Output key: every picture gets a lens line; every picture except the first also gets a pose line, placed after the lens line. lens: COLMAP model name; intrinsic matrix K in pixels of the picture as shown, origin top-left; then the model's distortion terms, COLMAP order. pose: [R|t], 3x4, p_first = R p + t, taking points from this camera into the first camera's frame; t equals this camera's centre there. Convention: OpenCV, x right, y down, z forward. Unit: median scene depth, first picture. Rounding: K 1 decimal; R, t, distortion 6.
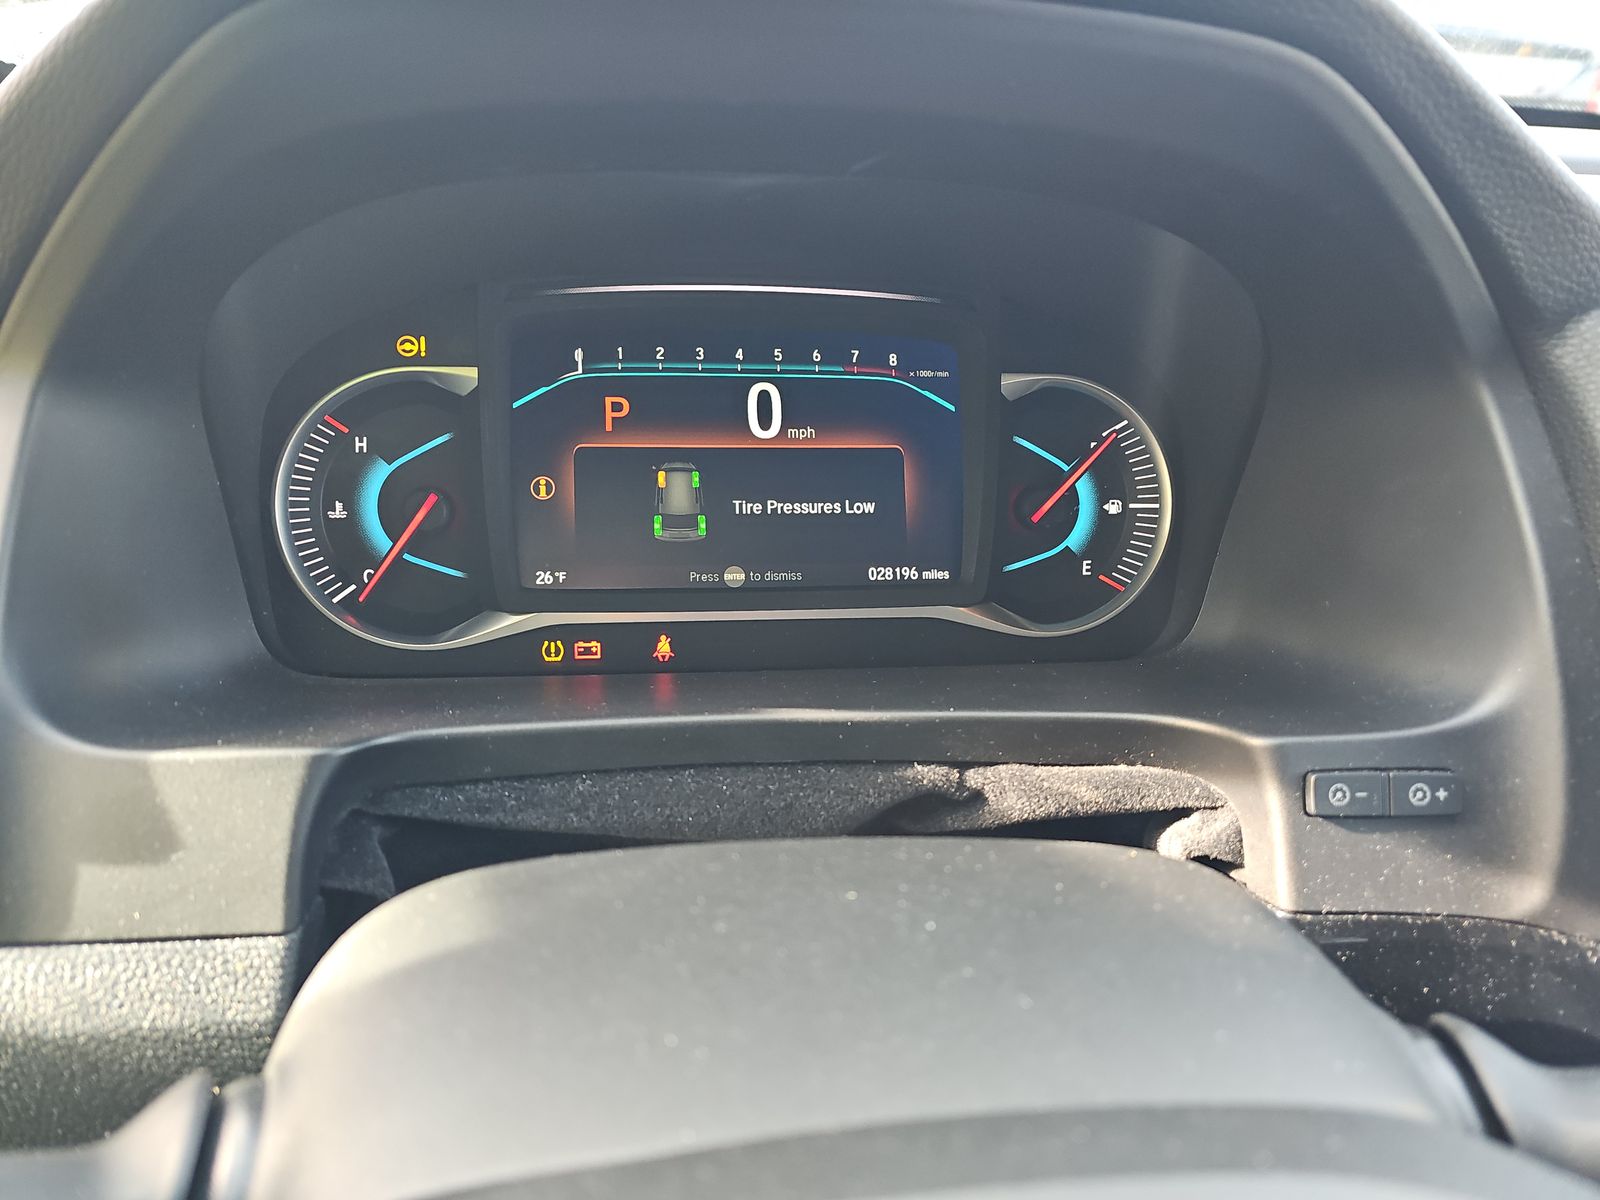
lens RADIAL K [[1229.5, 0, 800.0], [0, 1229.5, 600.0], [0, 0, 1]] dist [0.115603, -0.001611]
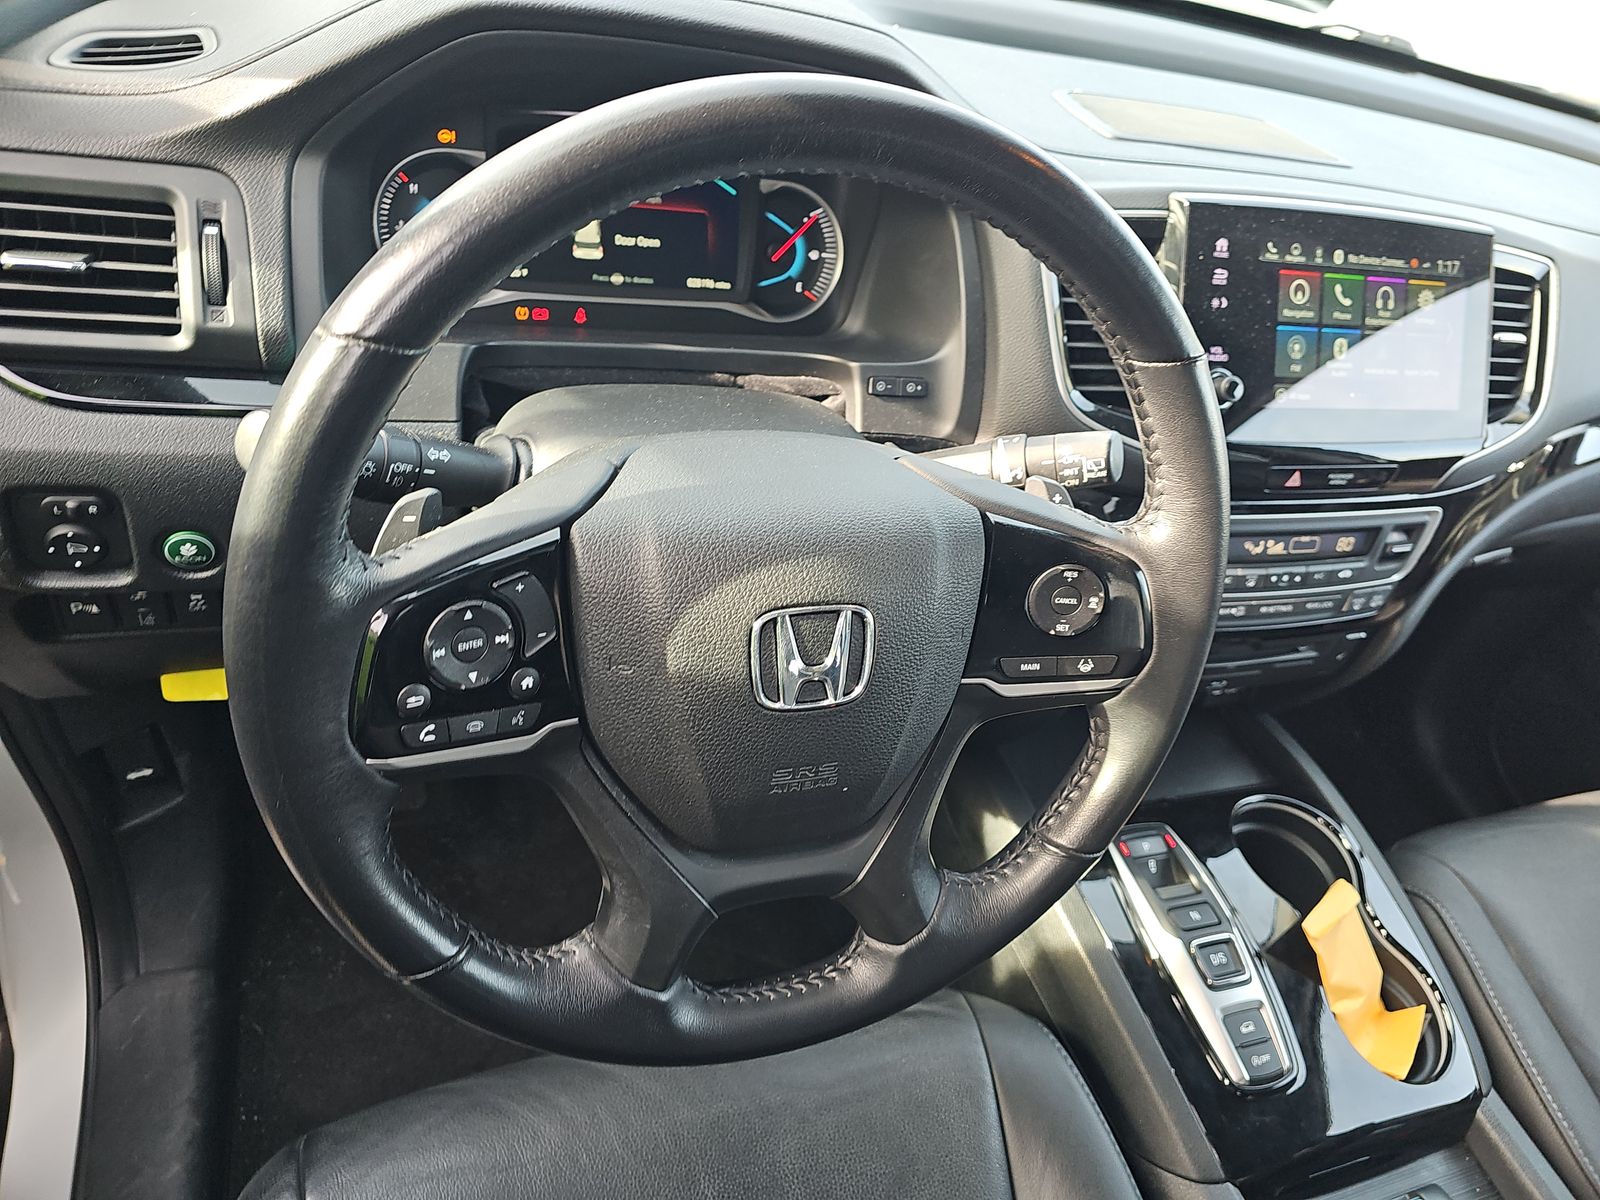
lens RADIAL K [[1229.5, 0, 800.0], [0, 1229.5, 600.0], [0, 0, 1]] dist [0.115603, -0.001611]
pose [[0.978435, 0.009391, 0.206340, -0.190260], [-0.056929, 0.972534, 0.225690, 0.015577], [-0.198553, -0.232570, 0.952096, -1.124640]]
